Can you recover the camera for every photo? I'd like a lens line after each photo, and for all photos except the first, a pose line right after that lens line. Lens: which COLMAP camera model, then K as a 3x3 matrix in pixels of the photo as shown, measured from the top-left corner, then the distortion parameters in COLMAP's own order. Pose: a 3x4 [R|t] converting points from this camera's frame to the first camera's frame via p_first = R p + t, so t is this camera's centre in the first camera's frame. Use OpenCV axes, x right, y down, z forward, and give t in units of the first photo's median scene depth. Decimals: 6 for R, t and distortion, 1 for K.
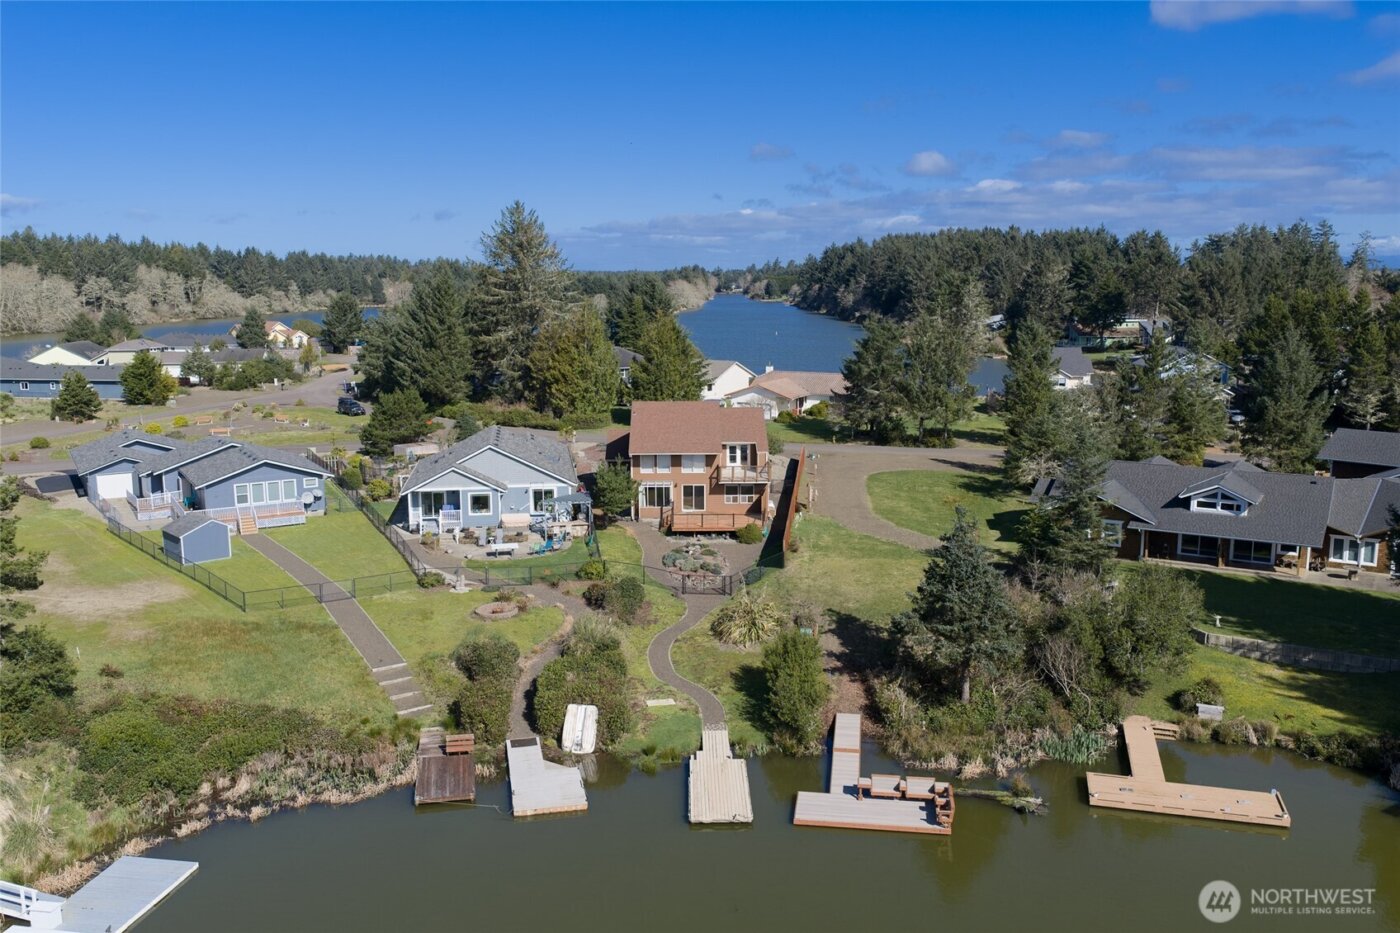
lens RADIAL K [[1150.1, 0, 697.6], [0, 1150.1, 467.8], [0, 0, 1]] dist [0.005077, -0.002893]
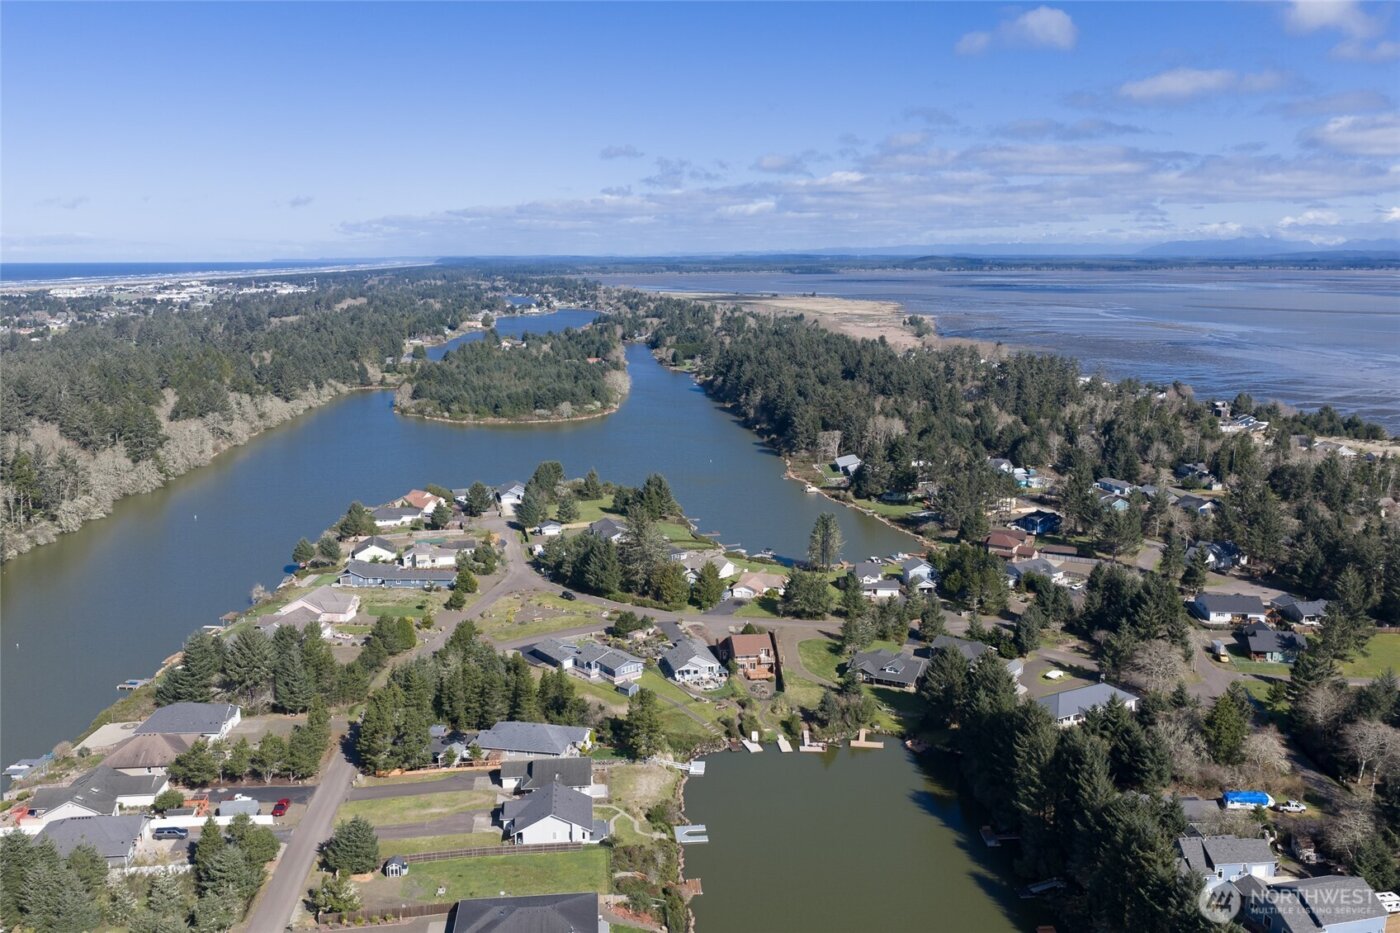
lens RADIAL K [[1150.1, 0, 703.5], [0, 1150.1, 468.6], [0, 0, 1]] dist [0.005077, -0.002893]
pose [[0.993399, -0.017073, 0.113431, -0.680892], [0.015196, 0.999733, 0.017396, -0.806746], [-0.113698, -0.015557, 0.993394, -3.087611]]
